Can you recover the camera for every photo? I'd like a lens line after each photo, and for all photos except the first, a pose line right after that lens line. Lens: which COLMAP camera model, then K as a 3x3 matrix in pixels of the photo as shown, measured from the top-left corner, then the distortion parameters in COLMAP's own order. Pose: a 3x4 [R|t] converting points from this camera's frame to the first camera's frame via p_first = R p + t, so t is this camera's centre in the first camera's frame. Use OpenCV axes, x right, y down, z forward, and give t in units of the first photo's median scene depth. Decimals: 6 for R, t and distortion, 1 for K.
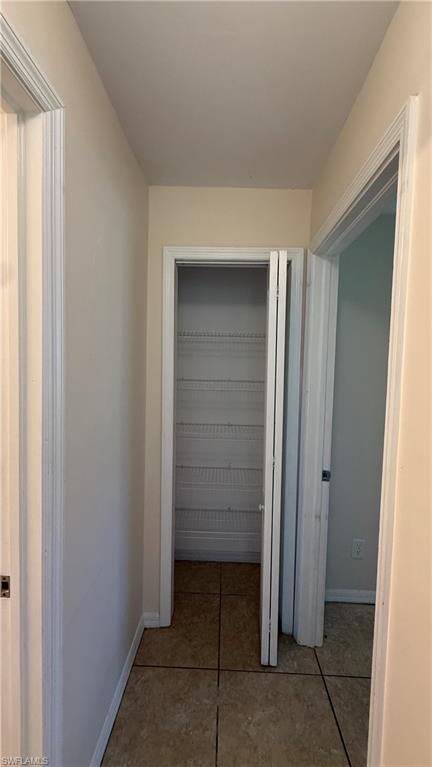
lens RADIAL K [[306.0, 0, 216.9], [0, 306.0, 380.7], [0, 0, 1]] dist [-0.002152, 0.000310]
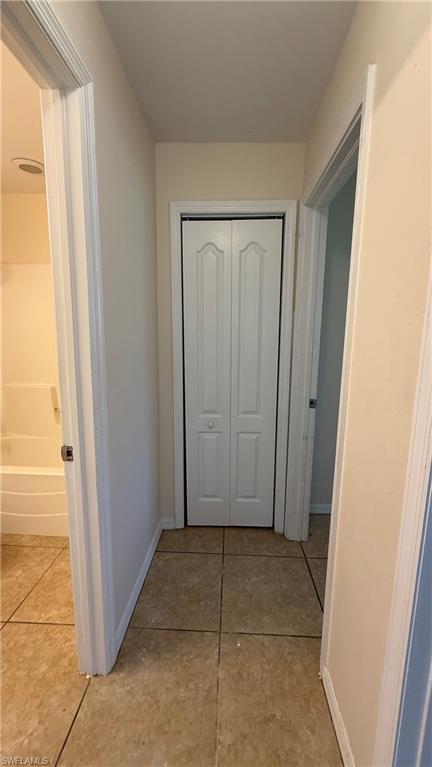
lens RADIAL K [[306.0, 0, 216.0], [0, 306.0, 381.3], [0, 0, 1]] dist [-0.002152, 0.000310]
pose [[0.999747, -0.009744, -0.020268, 0.009314], [0.011850, 0.994242, 0.106505, 0.105946], [0.019114, -0.106718, 0.994106, -0.191764]]
